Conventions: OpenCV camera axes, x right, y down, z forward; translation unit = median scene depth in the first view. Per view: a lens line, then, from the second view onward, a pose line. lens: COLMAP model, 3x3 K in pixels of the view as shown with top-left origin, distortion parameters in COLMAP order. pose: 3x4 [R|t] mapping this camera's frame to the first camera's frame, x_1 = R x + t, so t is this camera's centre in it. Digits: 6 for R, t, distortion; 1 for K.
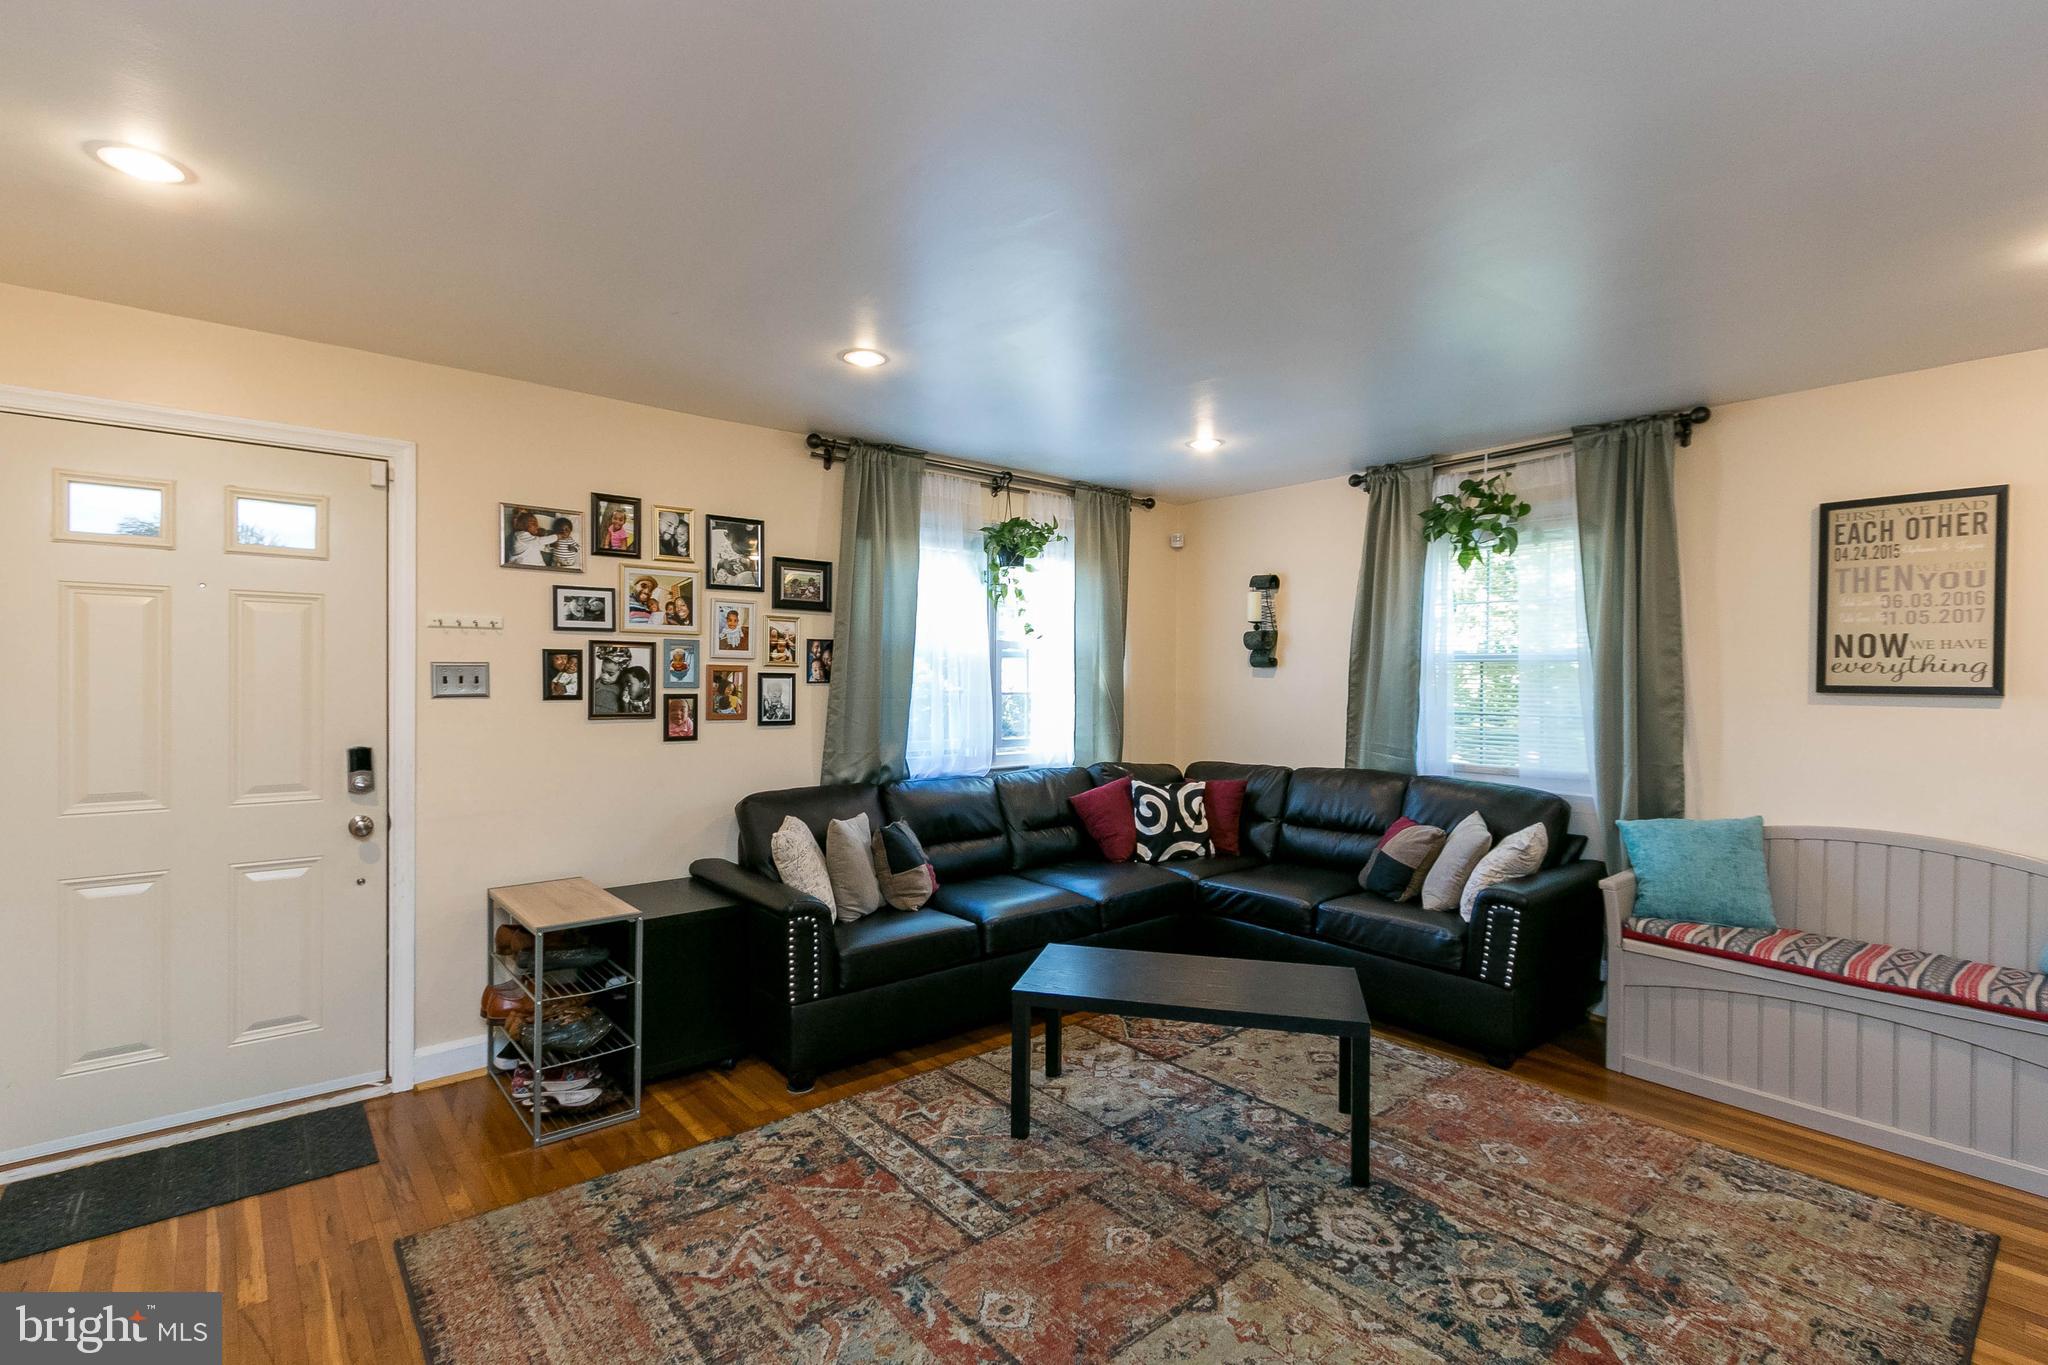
lens RADIAL K [[938.2, 0, 1013.1], [0, 938.2, 670.1], [0, 0, 1]] dist [0.002365, -0.000177]
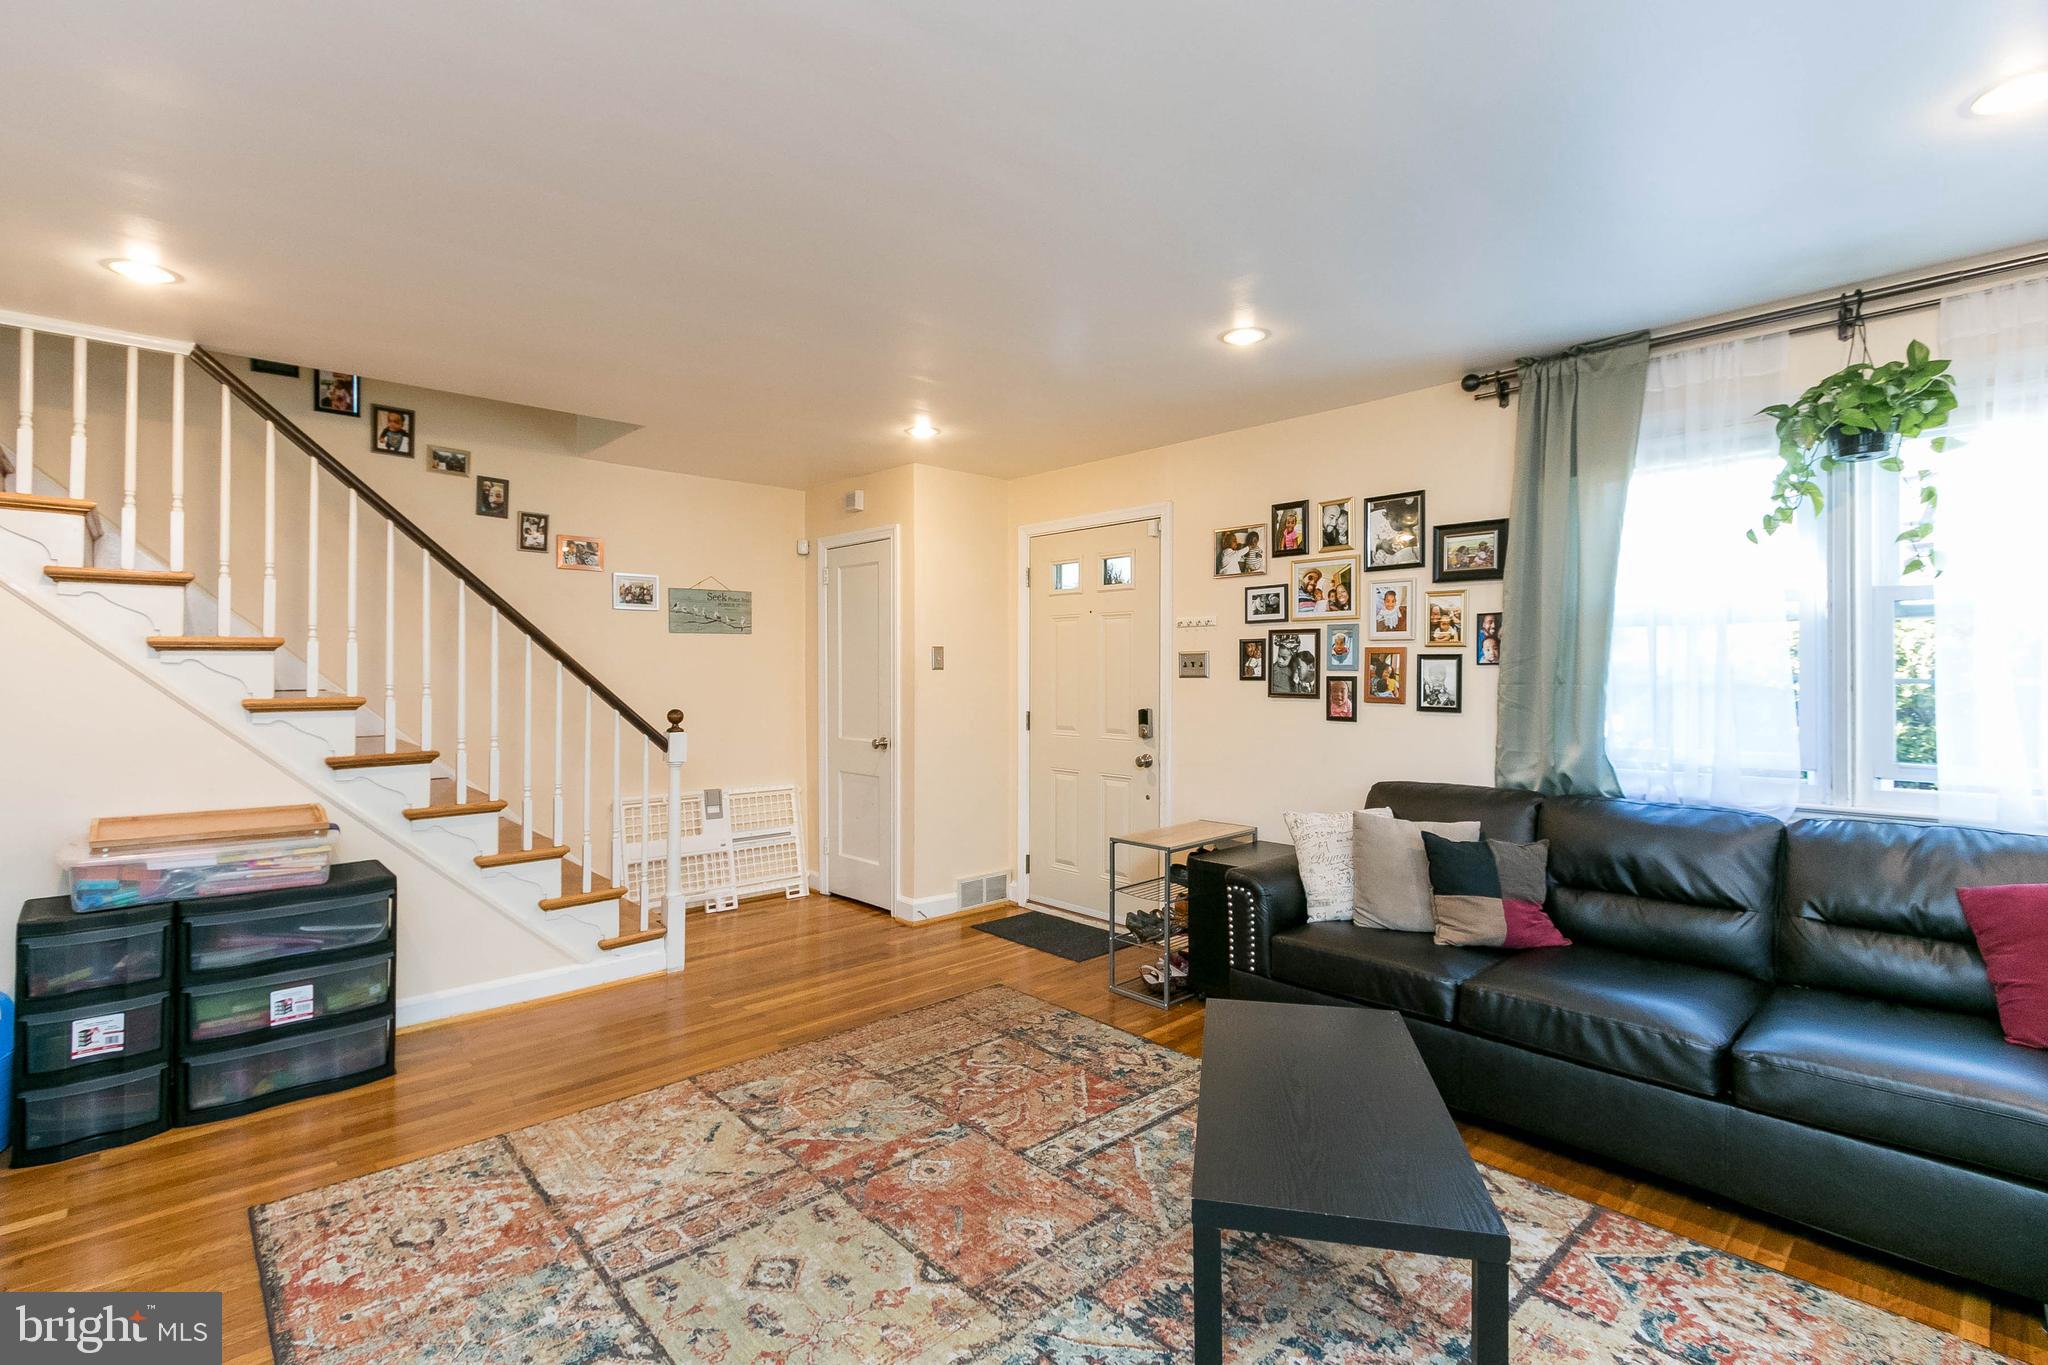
lens RADIAL K [[965.4, 0, 1016.9], [0, 965.4, 651.6], [0, 0, 1]] dist [0.002753, 0.000107]
pose [[0.032044, -0.024634, -0.999183, 0.746342], [0.010347, 0.999651, -0.024314, 0.021320], [0.999433, -0.009559, 0.032288, 0.632978]]
